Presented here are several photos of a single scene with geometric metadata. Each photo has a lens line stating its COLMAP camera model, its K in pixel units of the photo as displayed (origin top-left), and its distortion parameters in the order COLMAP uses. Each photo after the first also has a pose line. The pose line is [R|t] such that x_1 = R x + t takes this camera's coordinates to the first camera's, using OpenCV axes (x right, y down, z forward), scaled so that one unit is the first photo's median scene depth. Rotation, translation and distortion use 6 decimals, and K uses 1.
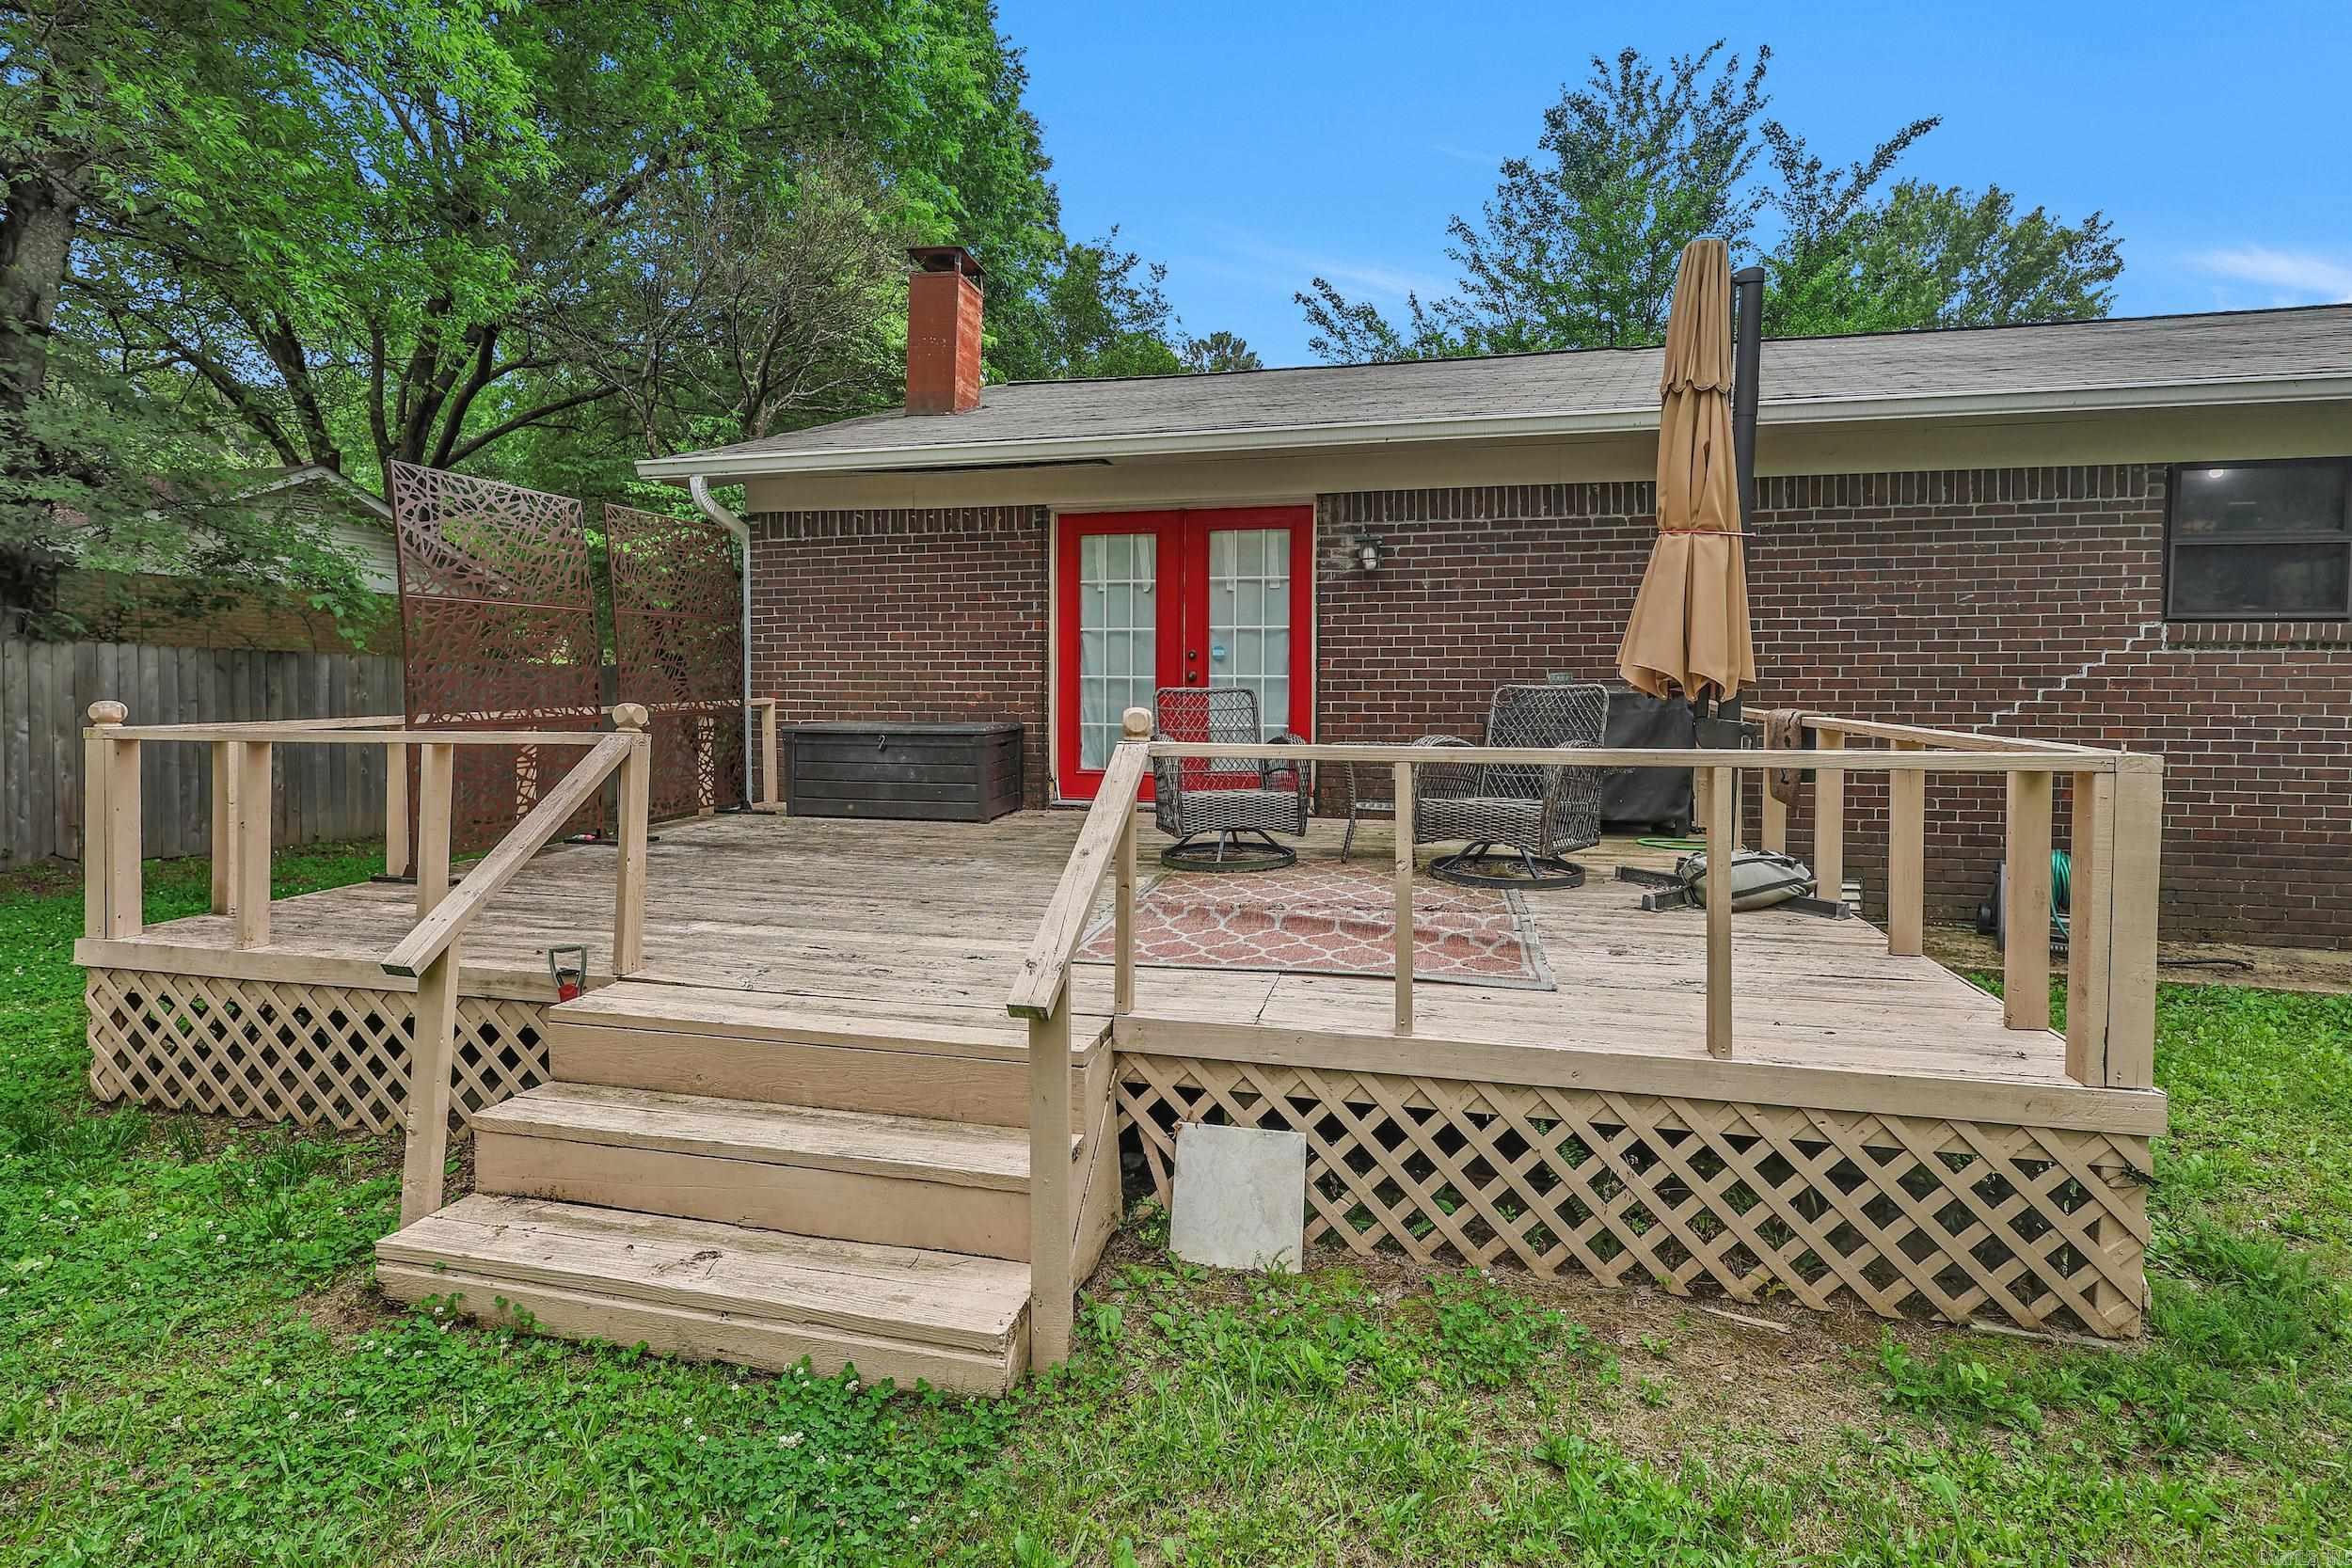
lens RADIAL K [[1101.0, 0, 1166.7], [0, 1101.0, 750.5], [0, 0, 1]] dist [-0.002226, -0.000513]
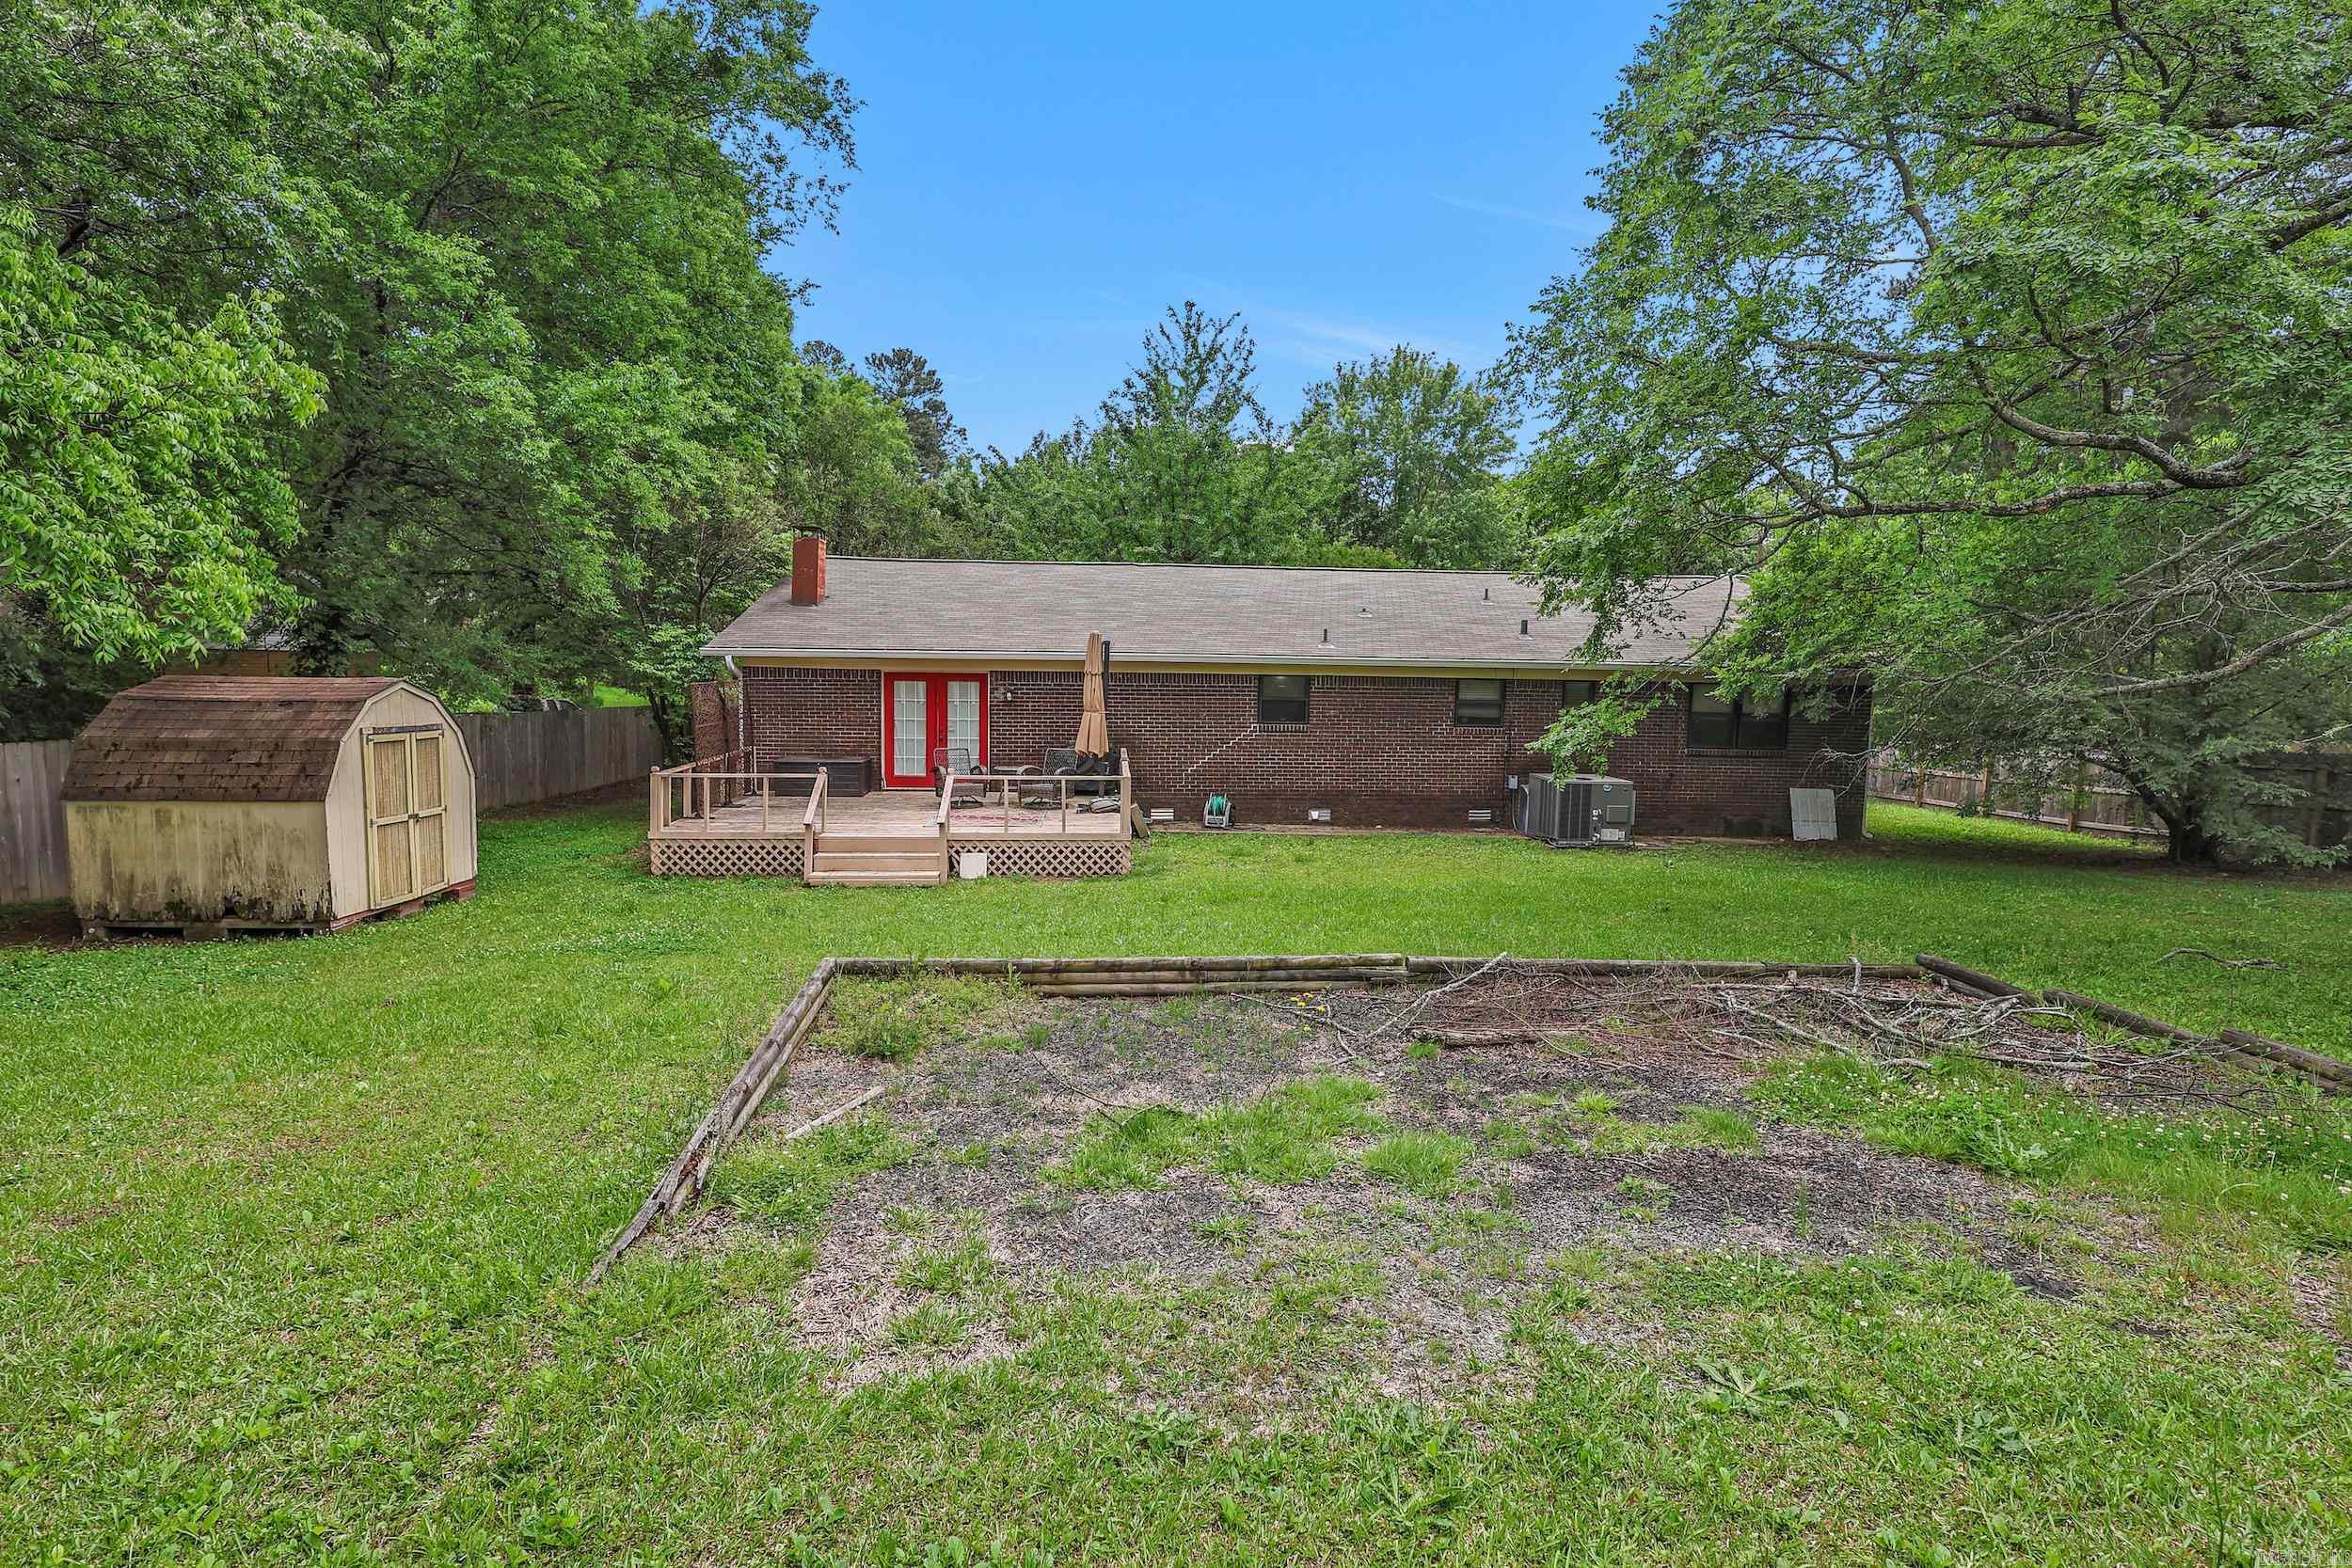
lens RADIAL K [[1101.0, 0, 1166.7], [0, 1101.0, 750.5], [0, 0, 1]] dist [-0.002226, -0.000513]
pose [[0.958328, -0.009233, 0.285519, -0.206451], [0.004418, 0.999837, 0.017503, -0.081768], [-0.285635, -0.015512, 0.958213, -1.610955]]
